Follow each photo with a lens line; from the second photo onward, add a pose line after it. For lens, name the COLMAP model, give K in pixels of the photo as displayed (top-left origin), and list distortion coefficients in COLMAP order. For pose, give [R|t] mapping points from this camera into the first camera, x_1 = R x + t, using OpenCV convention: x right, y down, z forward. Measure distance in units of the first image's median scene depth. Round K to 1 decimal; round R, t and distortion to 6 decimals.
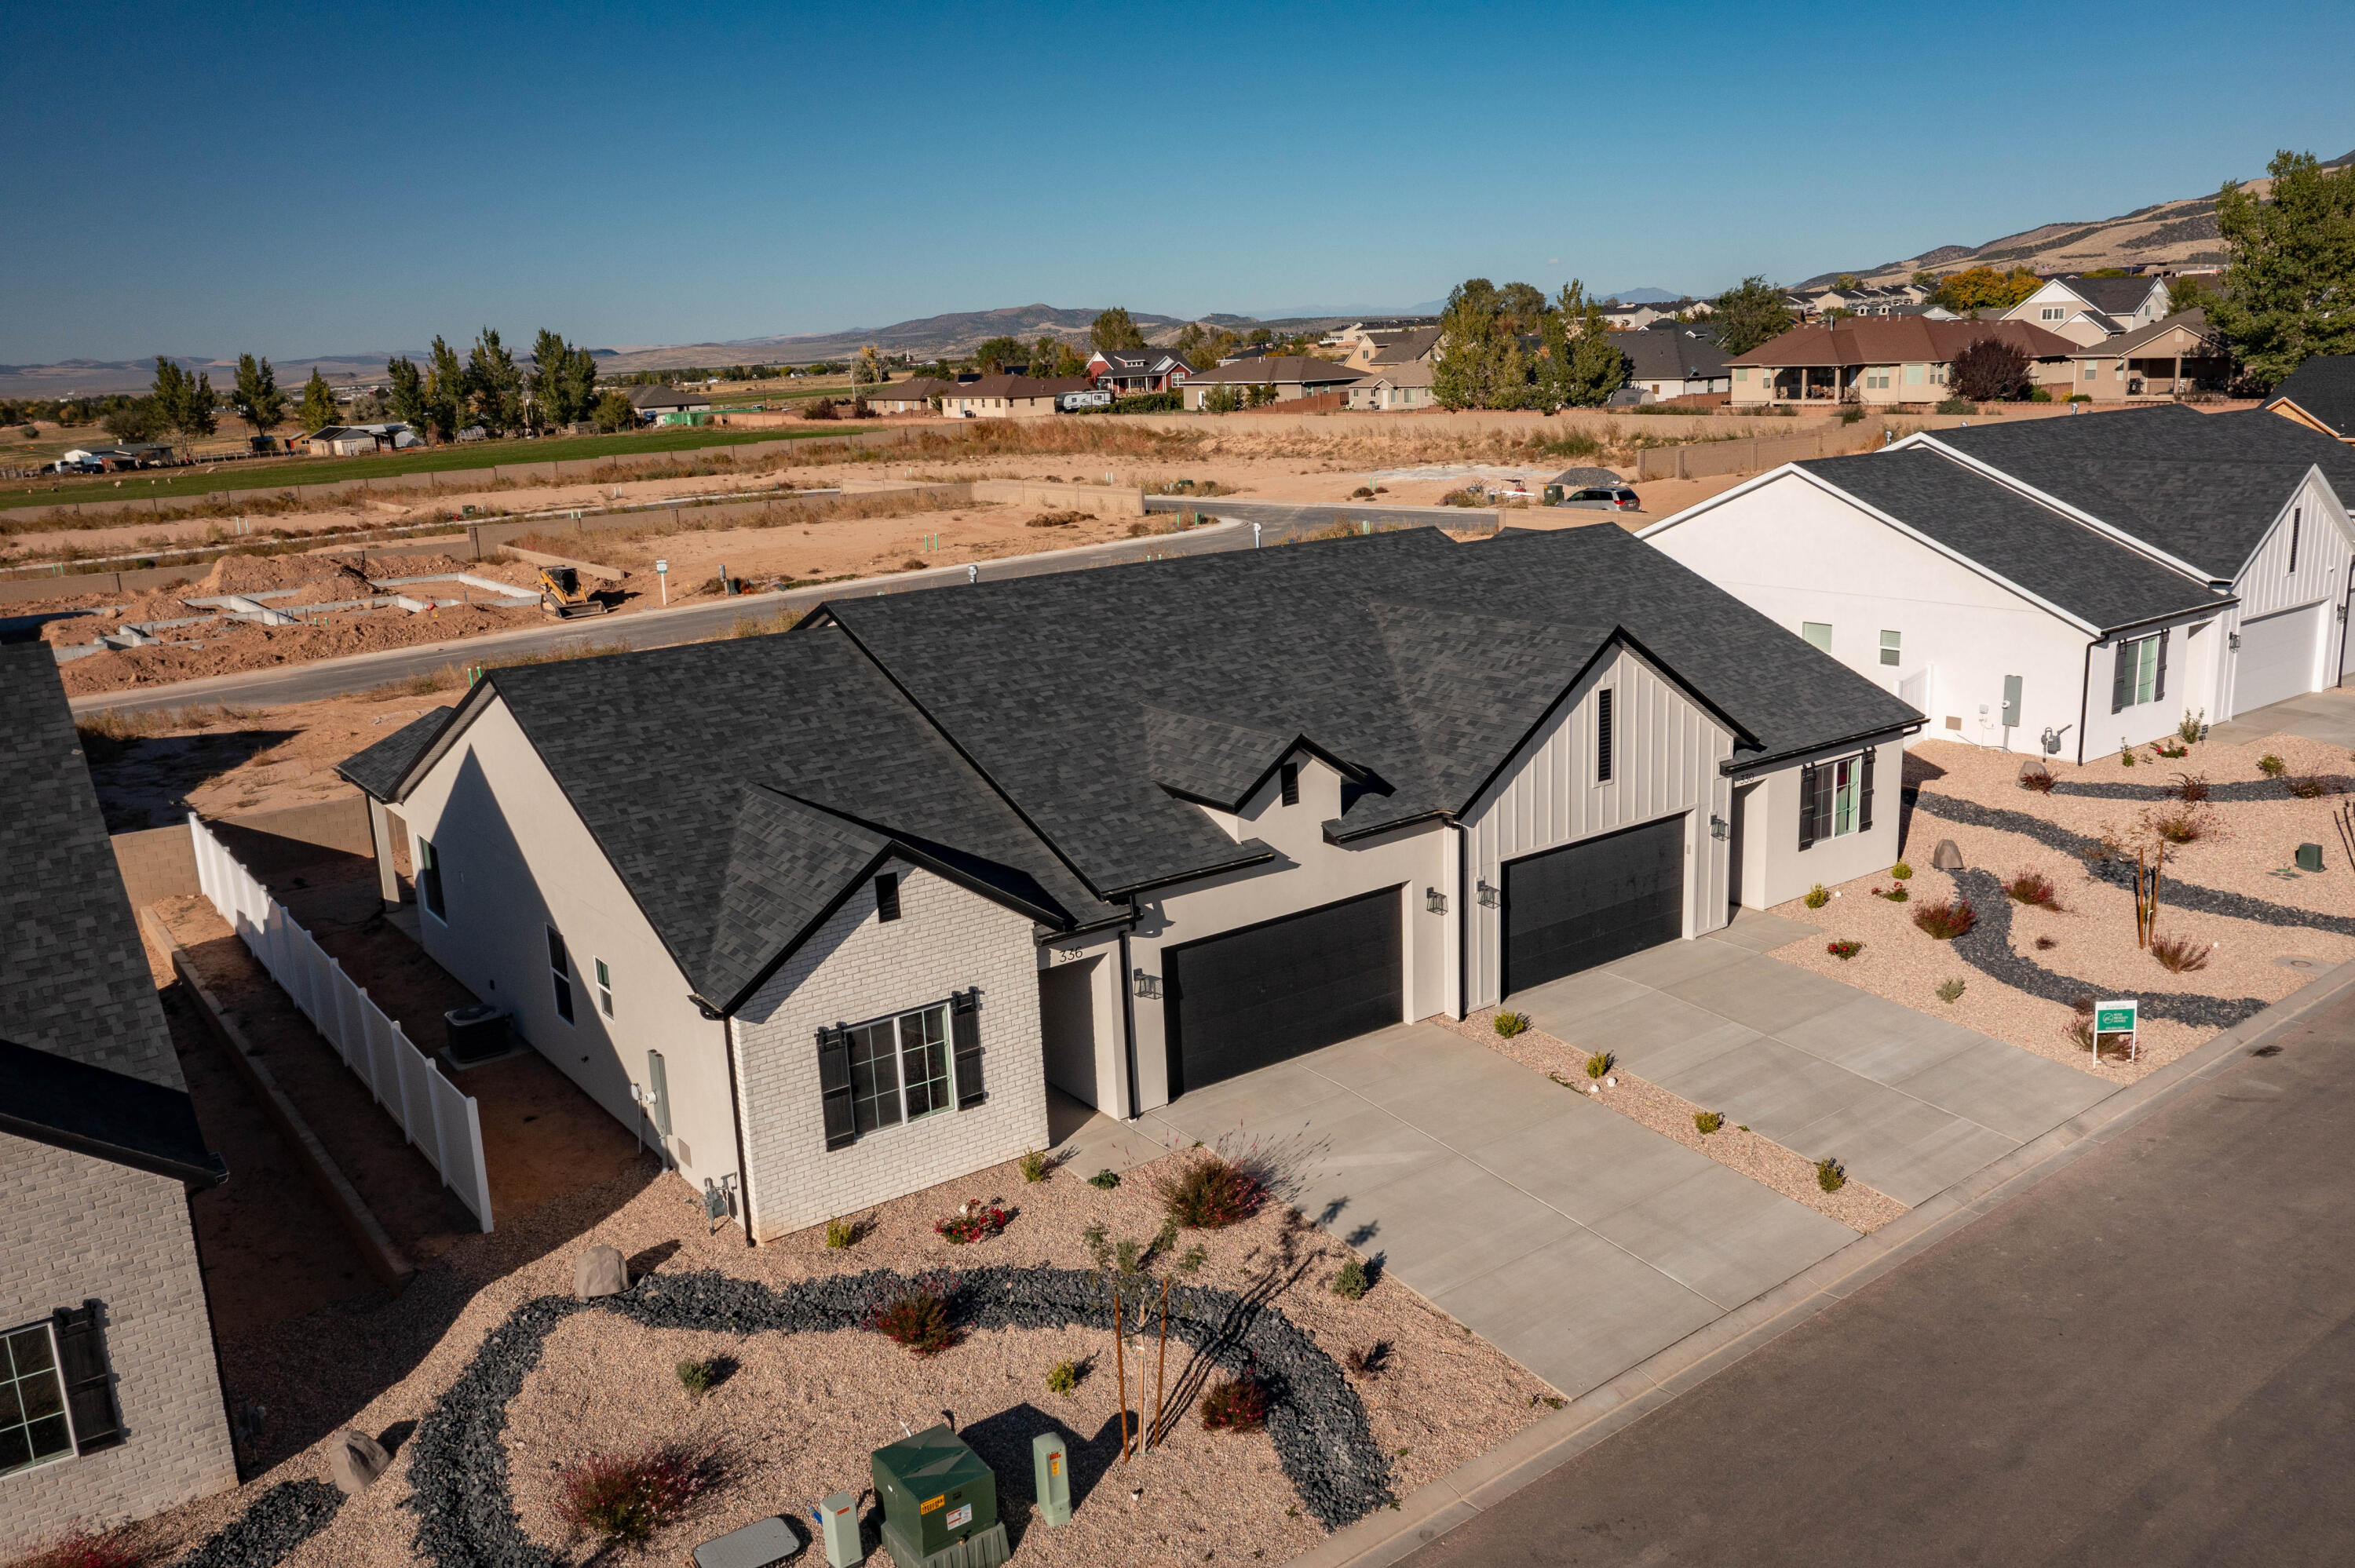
lens RADIAL K [[1852.6, 0, 1189.4], [0, 1852.6, 784.4], [0, 0, 1]] dist [-0.011809, -0.004630]
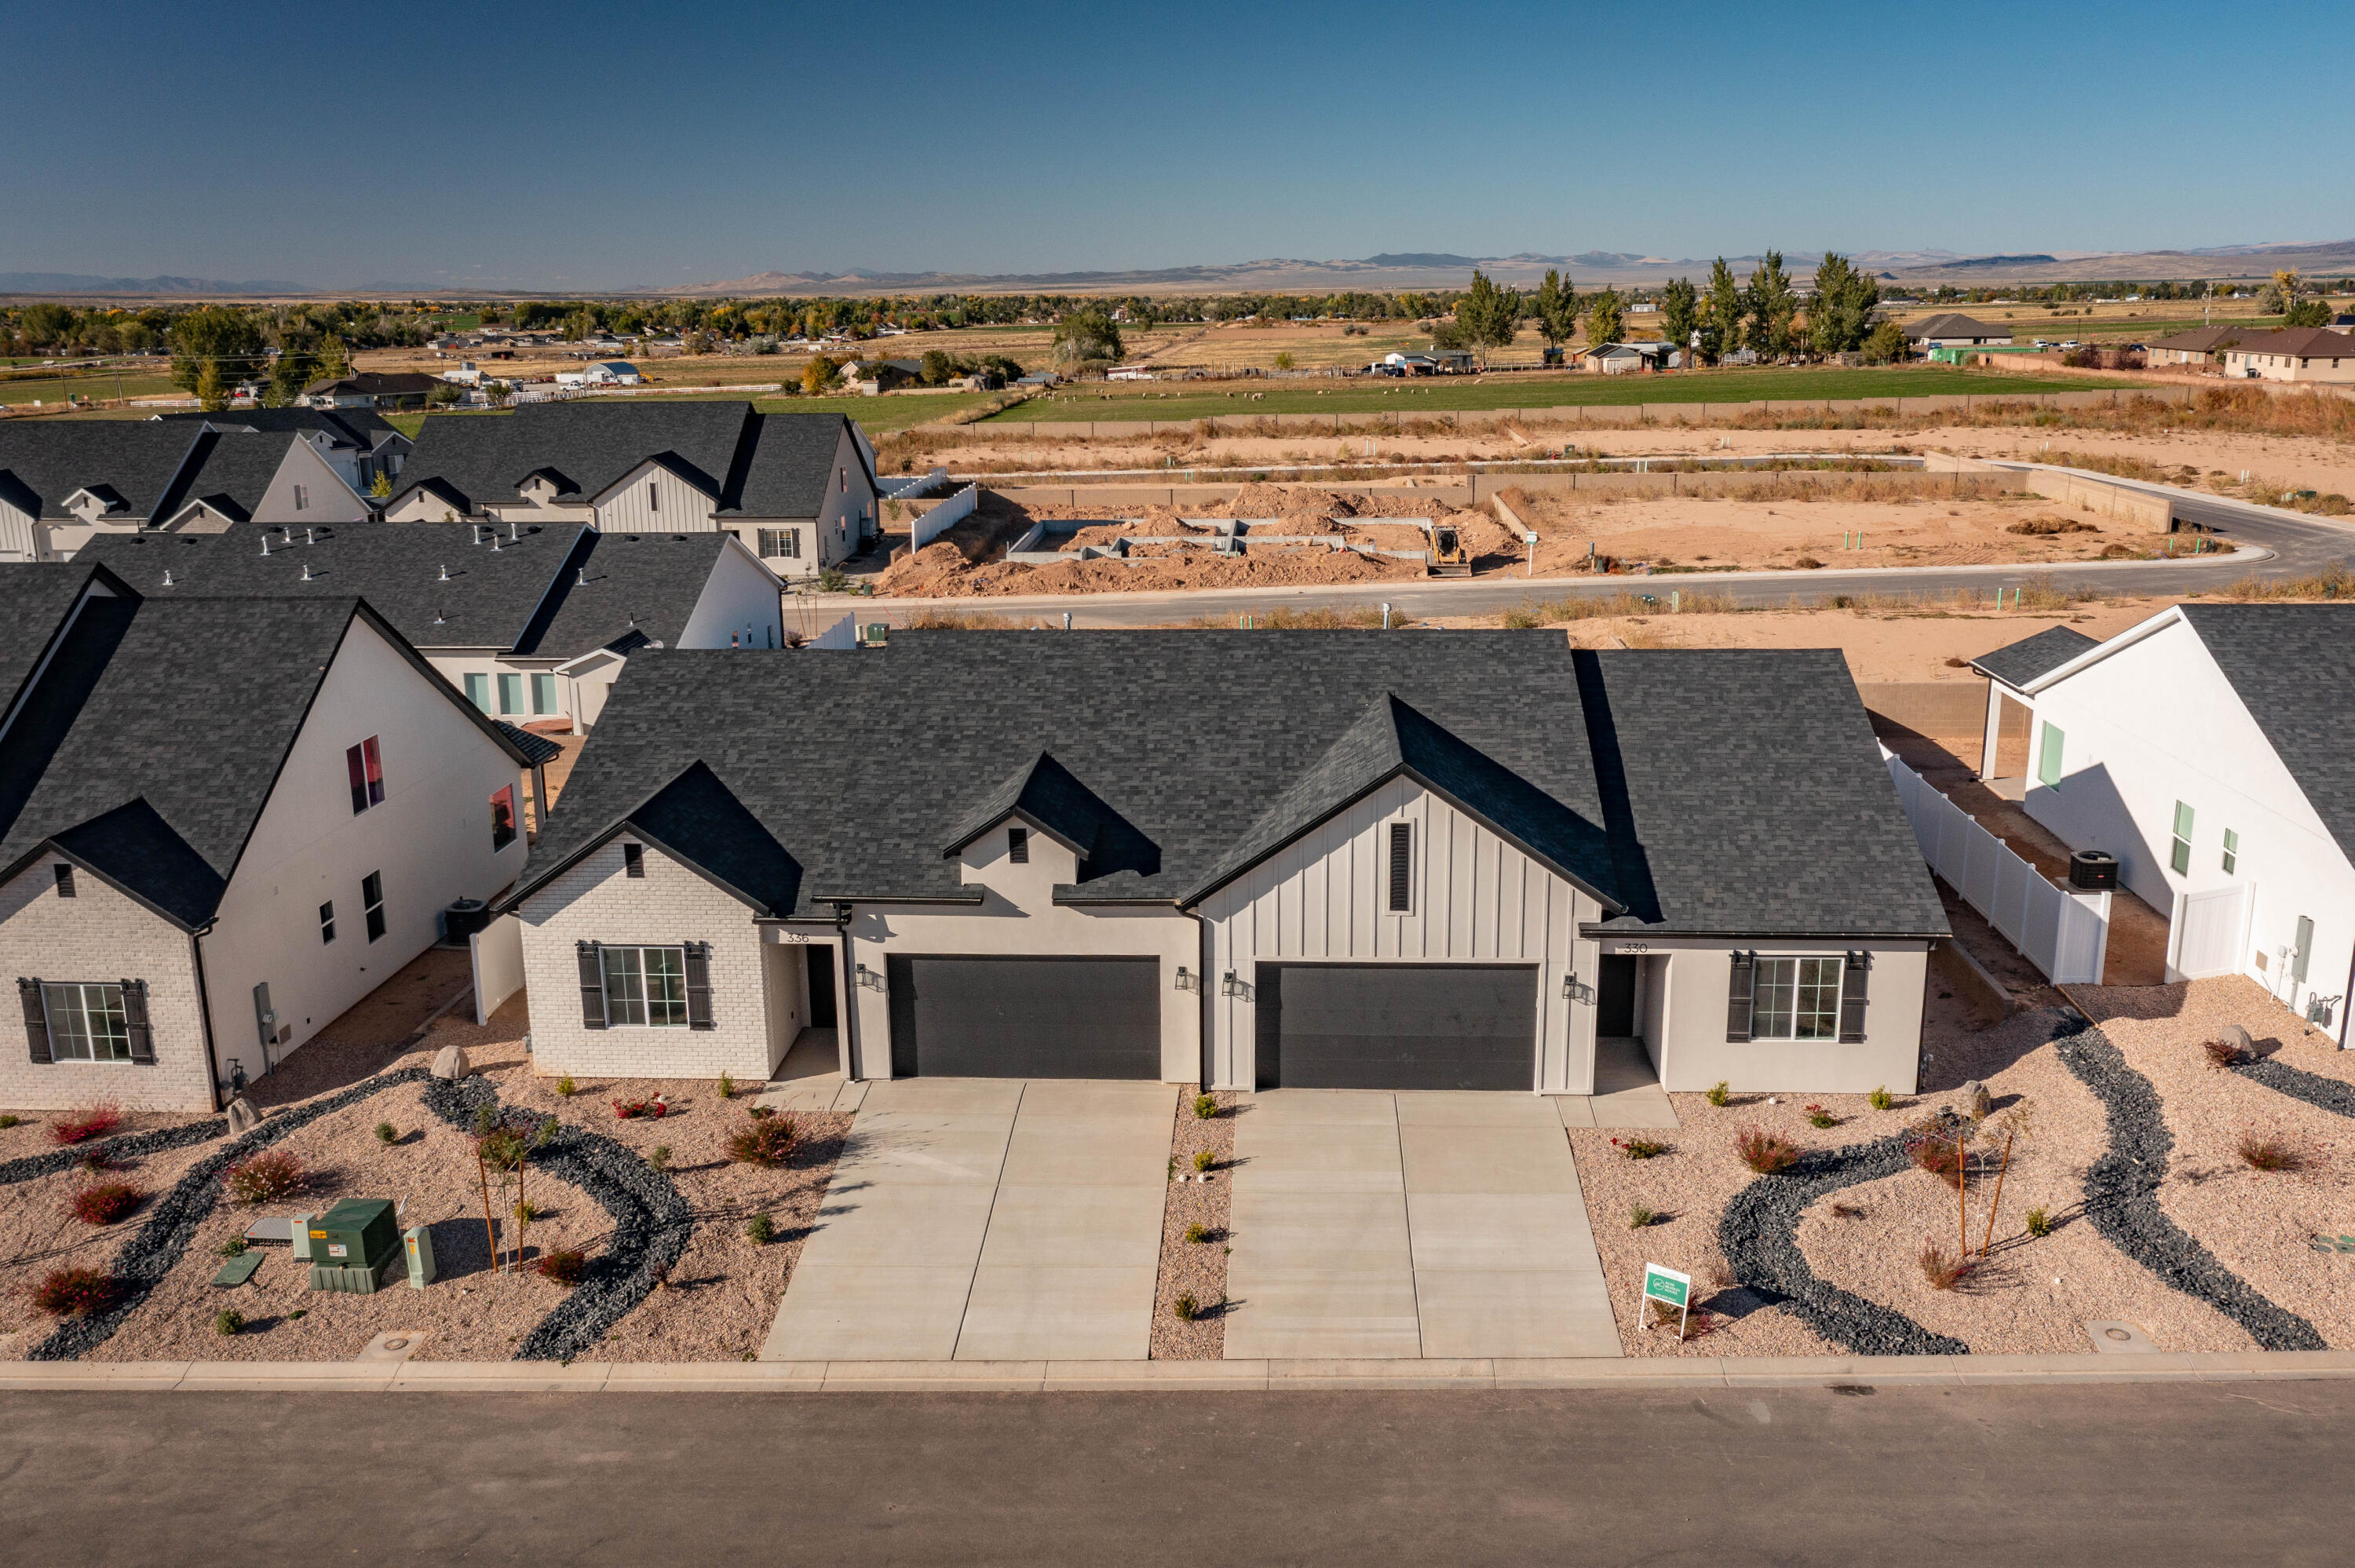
lens RADIAL K [[1974.5, 0, 1183.4], [0, 1974.5, 788.1], [0, 0, 1]] dist [-0.010030, 0.003900]
pose [[0.764847, 0.188709, -0.615953, 0.591449], [-0.167302, 0.981513, 0.092963, -0.111661], [0.622109, 0.031948, 0.782278, 0.058502]]
